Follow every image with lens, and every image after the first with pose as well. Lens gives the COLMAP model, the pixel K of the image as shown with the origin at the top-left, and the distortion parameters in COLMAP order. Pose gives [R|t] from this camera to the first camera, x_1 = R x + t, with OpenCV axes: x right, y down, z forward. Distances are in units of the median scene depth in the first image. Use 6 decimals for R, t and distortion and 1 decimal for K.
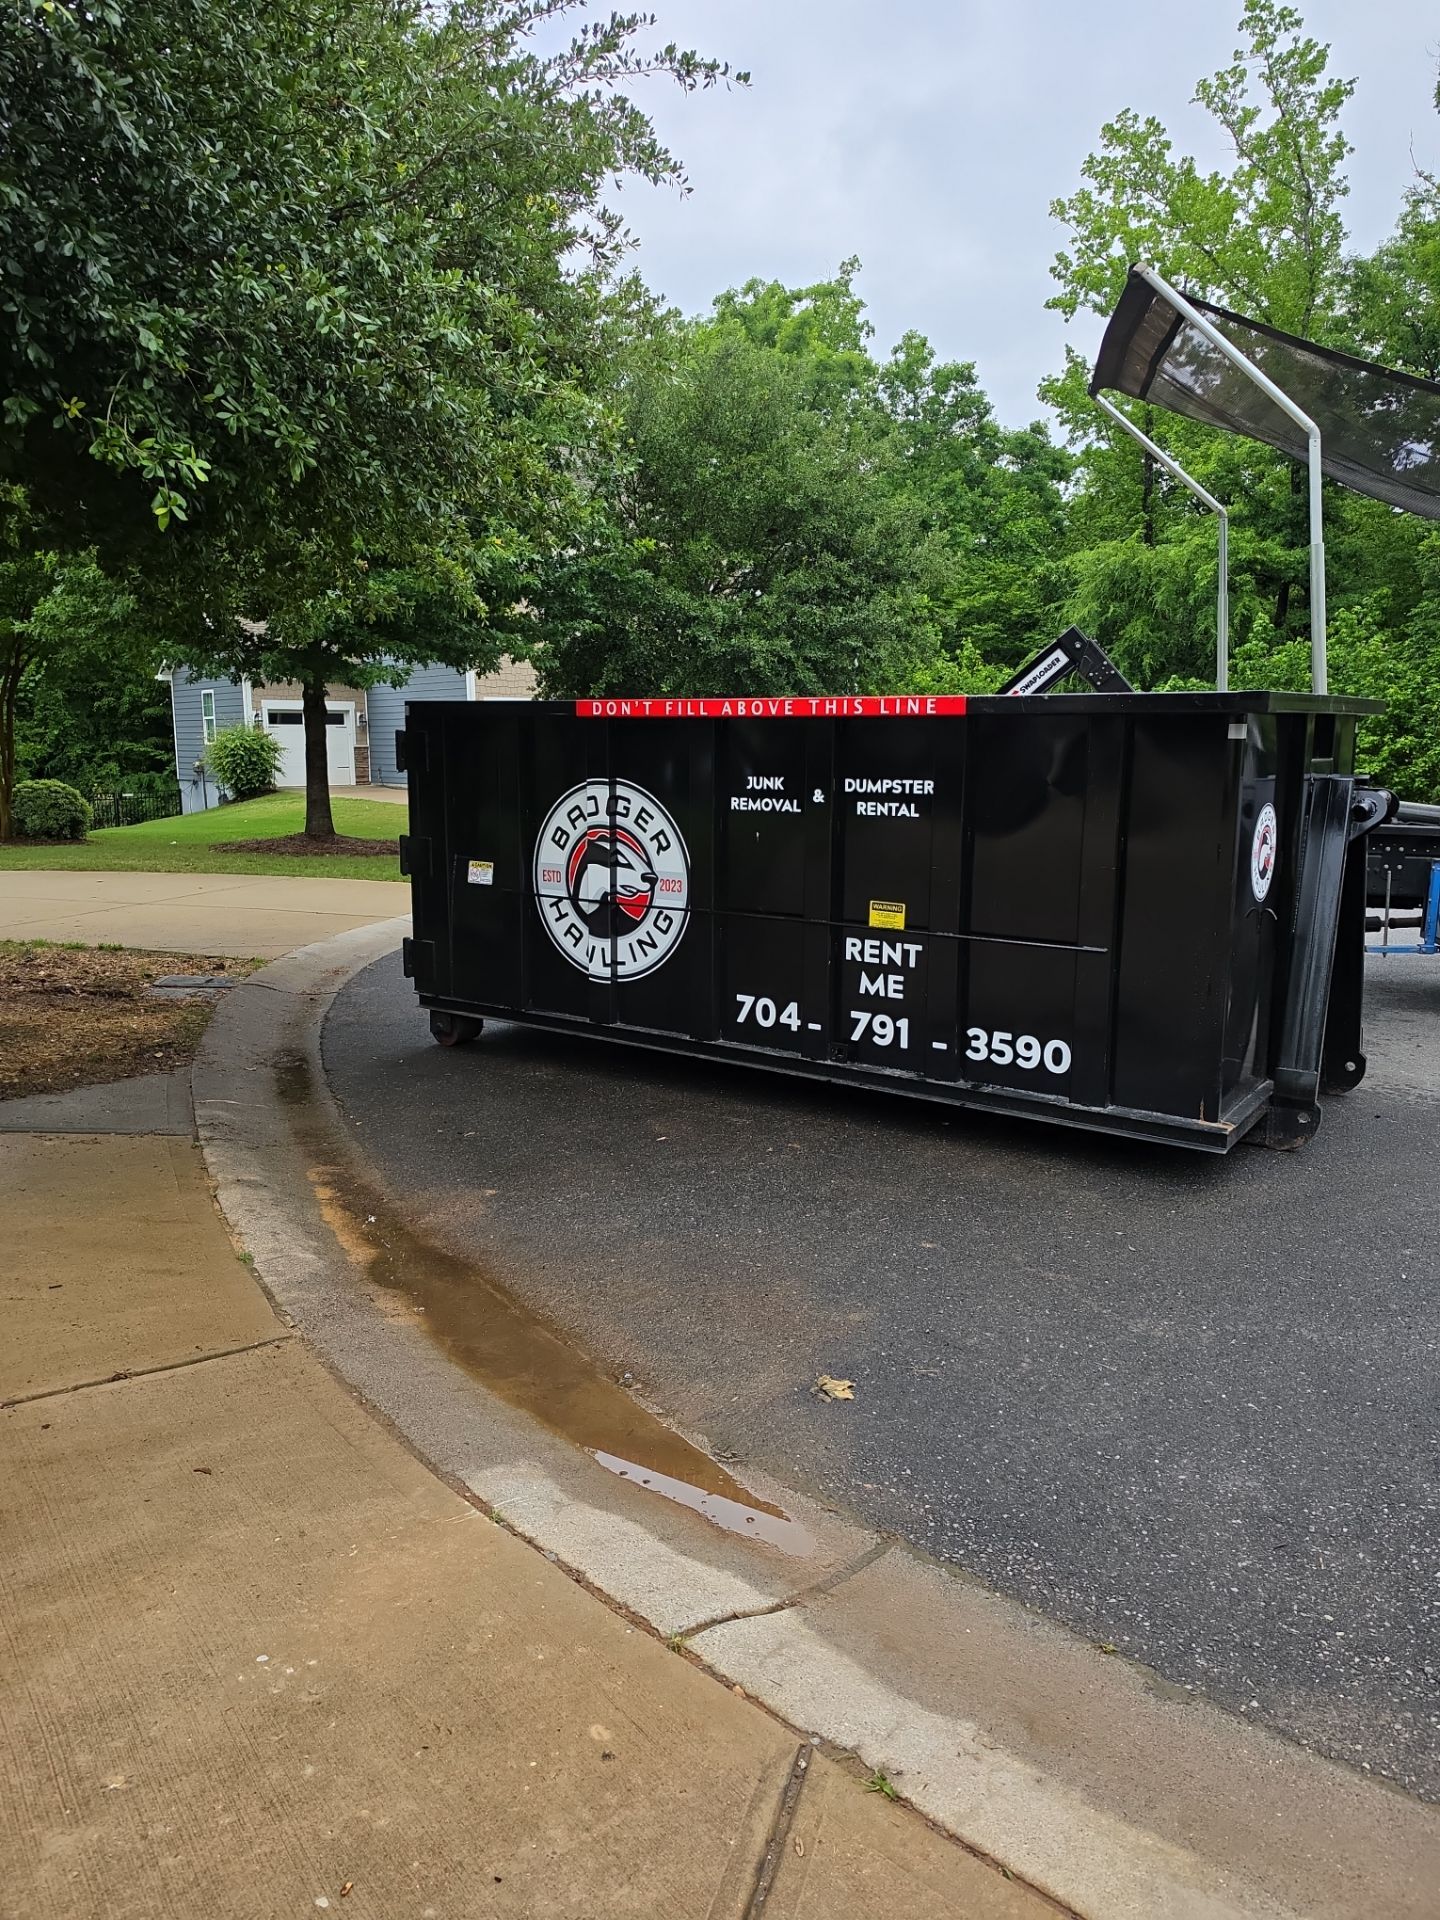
lens RADIAL K [[1337.0, 0, 674.8], [0, 1337.0, 964.2], [0, 0, 1]] dist [0.060321, -0.064704]
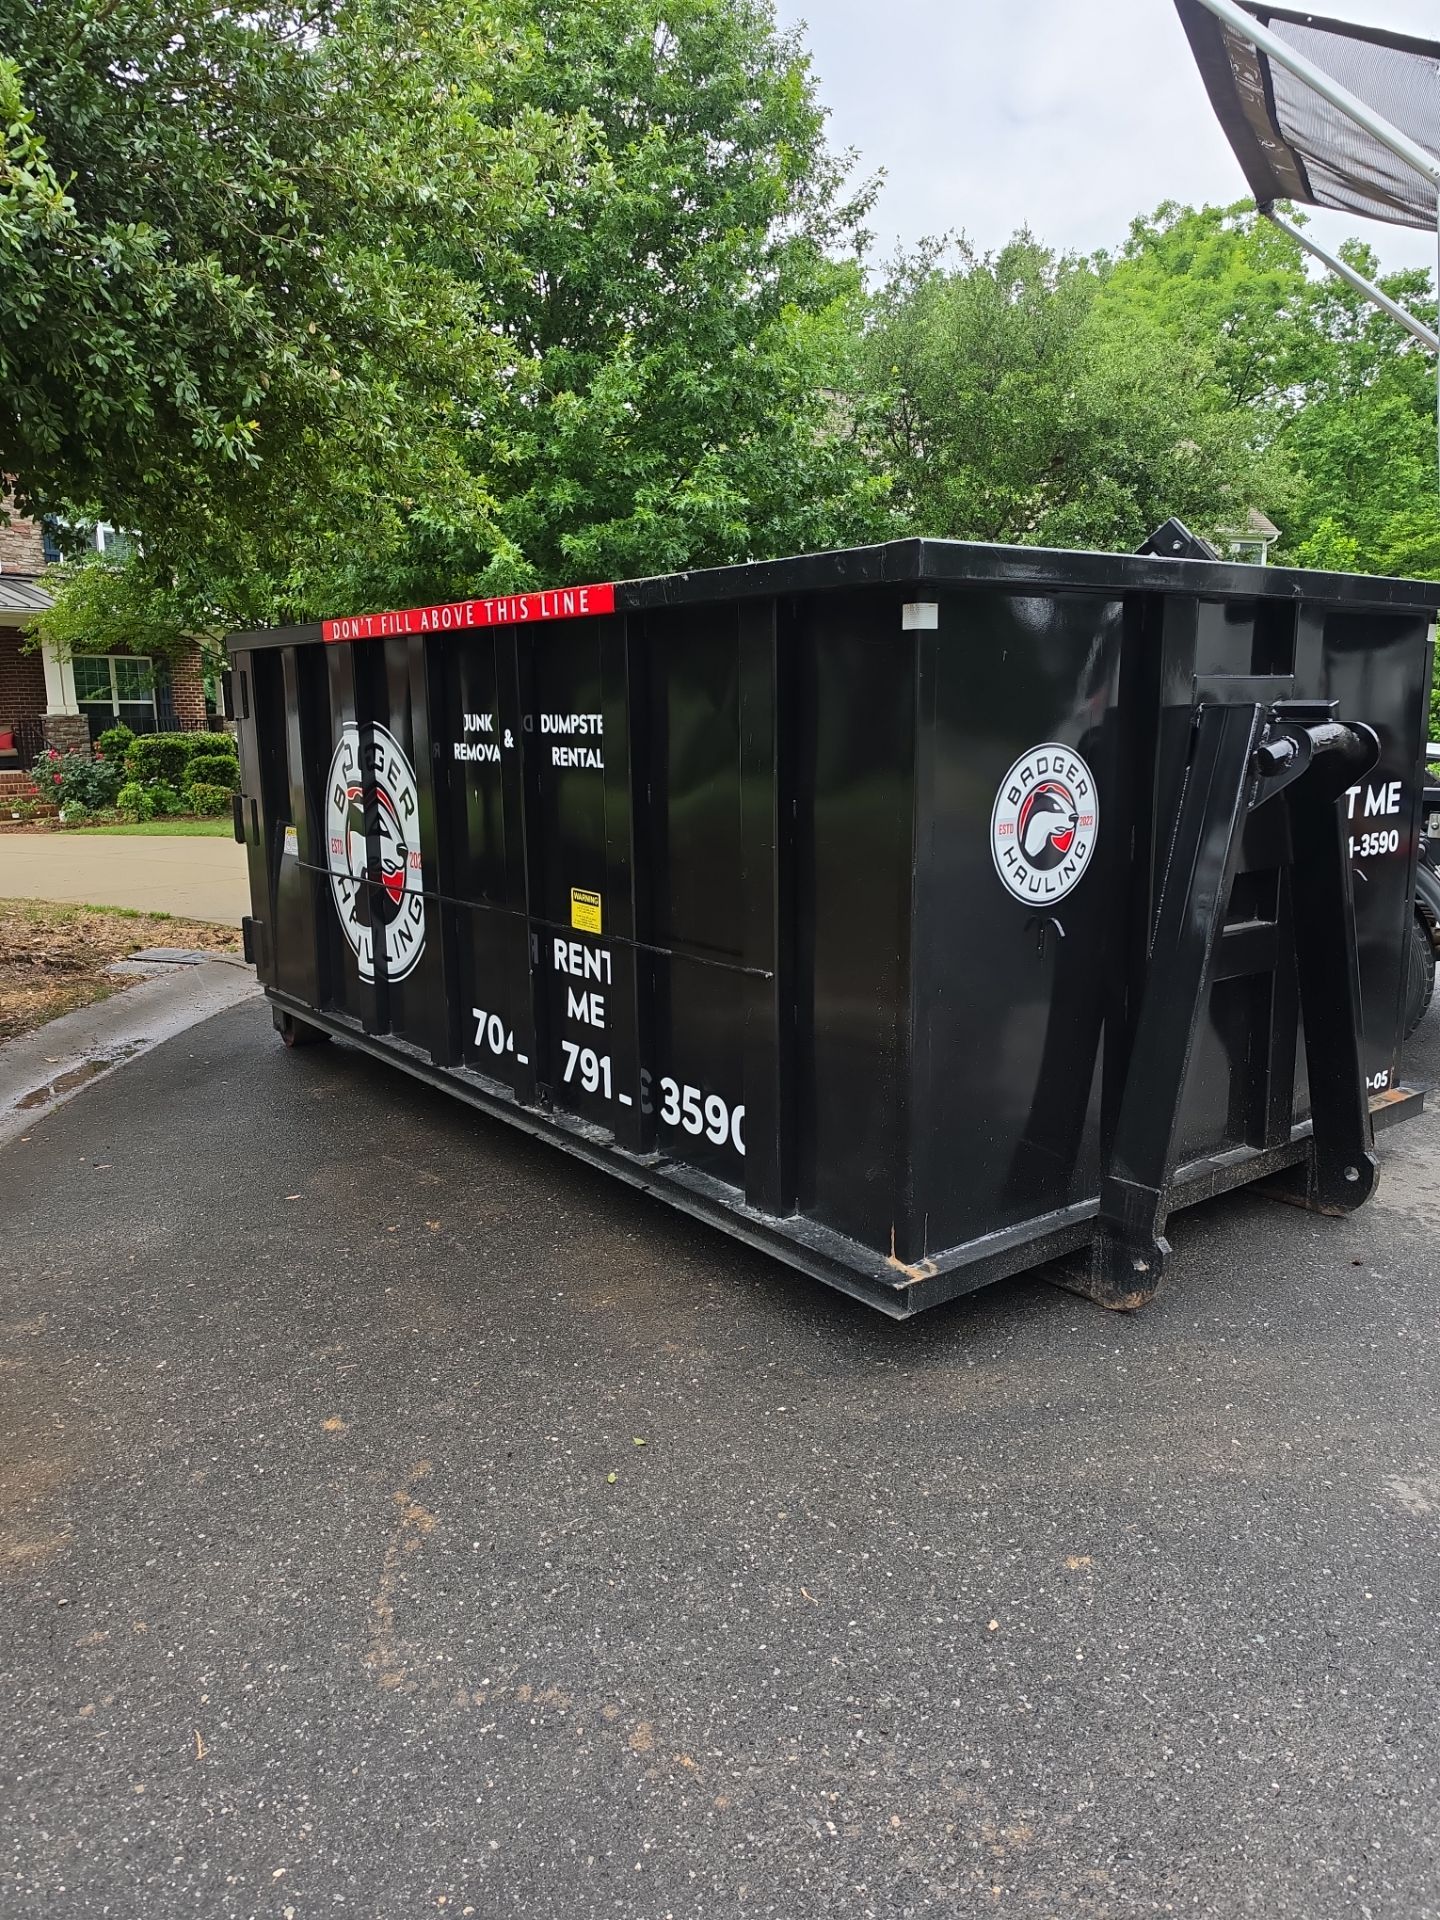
lens RADIAL K [[1337.0, 0, 727.8], [0, 1337.0, 959.9], [0, 0, 1]] dist [0.060321, -0.064704]
pose [[0.960645, 0.039971, -0.274889, 0.402951], [-0.036212, 0.999168, 0.018738, -0.024177], [0.275409, -0.008046, 0.961293, 0.326089]]
